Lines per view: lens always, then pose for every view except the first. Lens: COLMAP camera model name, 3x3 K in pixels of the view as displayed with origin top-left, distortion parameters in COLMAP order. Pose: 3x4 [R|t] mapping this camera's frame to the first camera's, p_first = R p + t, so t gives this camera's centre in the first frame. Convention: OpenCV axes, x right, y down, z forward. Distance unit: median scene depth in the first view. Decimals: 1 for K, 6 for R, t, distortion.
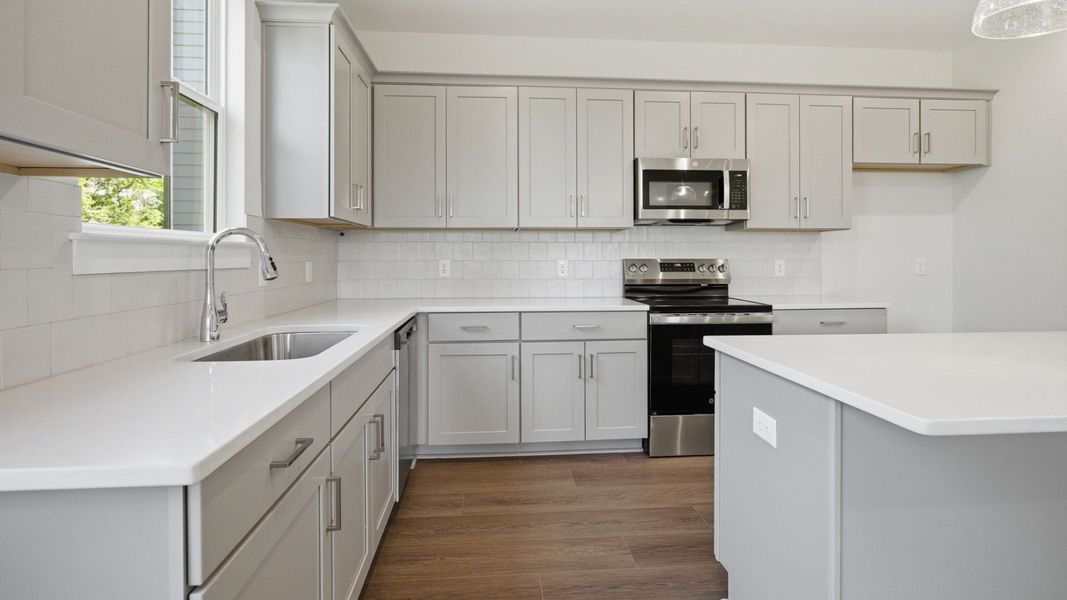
lens RADIAL K [[508.3, 0, 530.8], [0, 508.3, 259.0], [0, 0, 1]] dist [-0.002686, -0.000325]
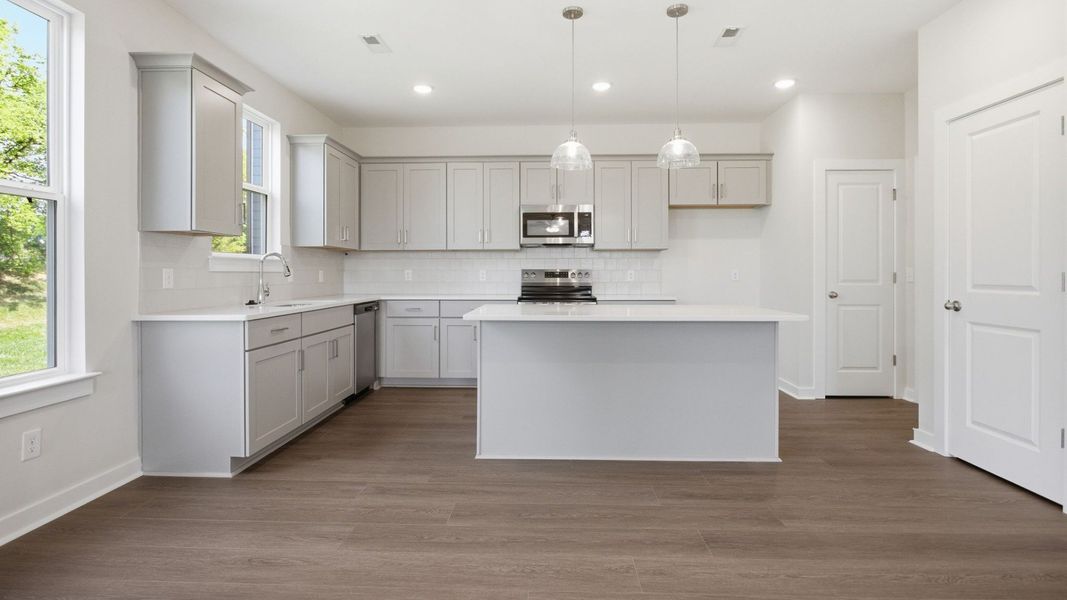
lens RADIAL K [[511.7, 0, 534.6], [0, 511.7, 275.5], [0, 0, 1]] dist [-0.000354, 0.000006]
pose [[0.993041, 0.000722, -0.117765, 0.458958], [-0.000717, 1.000000, 0.000084, 0.020591], [0.117765, 0.000001, 0.993041, -0.605872]]
